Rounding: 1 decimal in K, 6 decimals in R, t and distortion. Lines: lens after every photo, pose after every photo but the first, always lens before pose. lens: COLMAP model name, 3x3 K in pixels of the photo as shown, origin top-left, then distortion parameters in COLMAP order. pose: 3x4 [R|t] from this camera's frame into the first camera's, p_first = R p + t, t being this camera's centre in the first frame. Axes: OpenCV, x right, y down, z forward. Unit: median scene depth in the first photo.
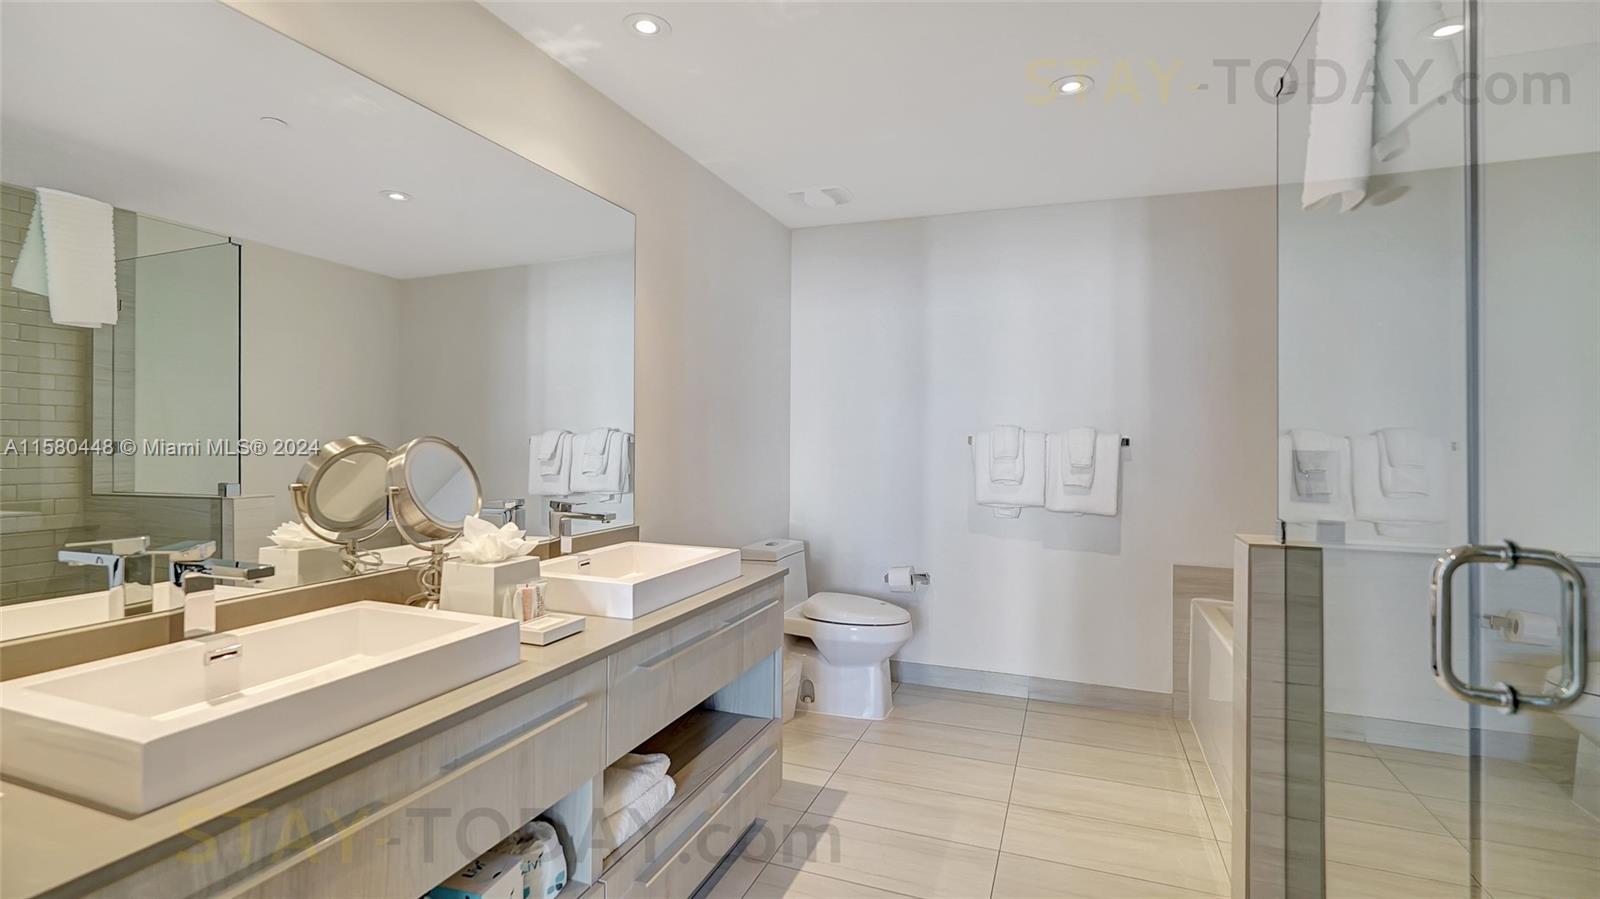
lens RADIAL K [[707.9, 0, 803.5], [0, 707.9, 447.4], [0, 0, 1]] dist [-0.014527, 0.010199]
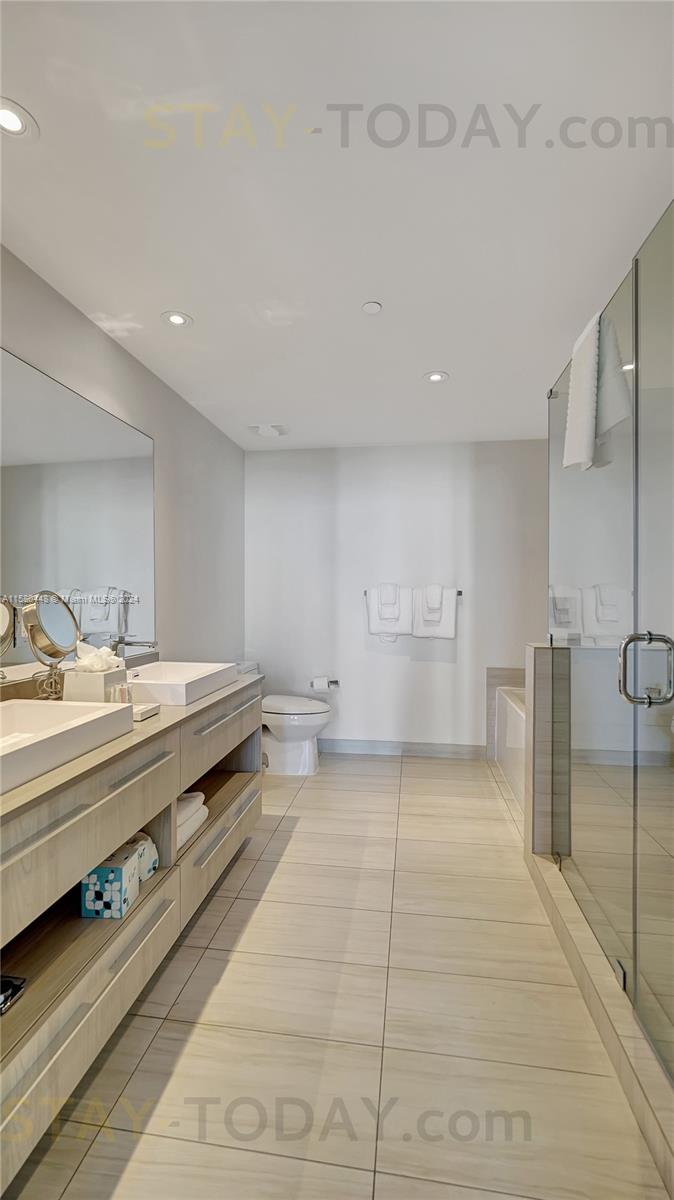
lens RADIAL K [[530.9, 0, 320.7], [0, 530.9, 616.7], [0, 0, 1]] dist [-0.014527, 0.010199]
pose [[0.978142, -0.016145, 0.207310, -0.184154], [0.010350, 0.999526, 0.029007, 0.012785], [-0.207680, -0.026227, 0.977845, -0.213521]]
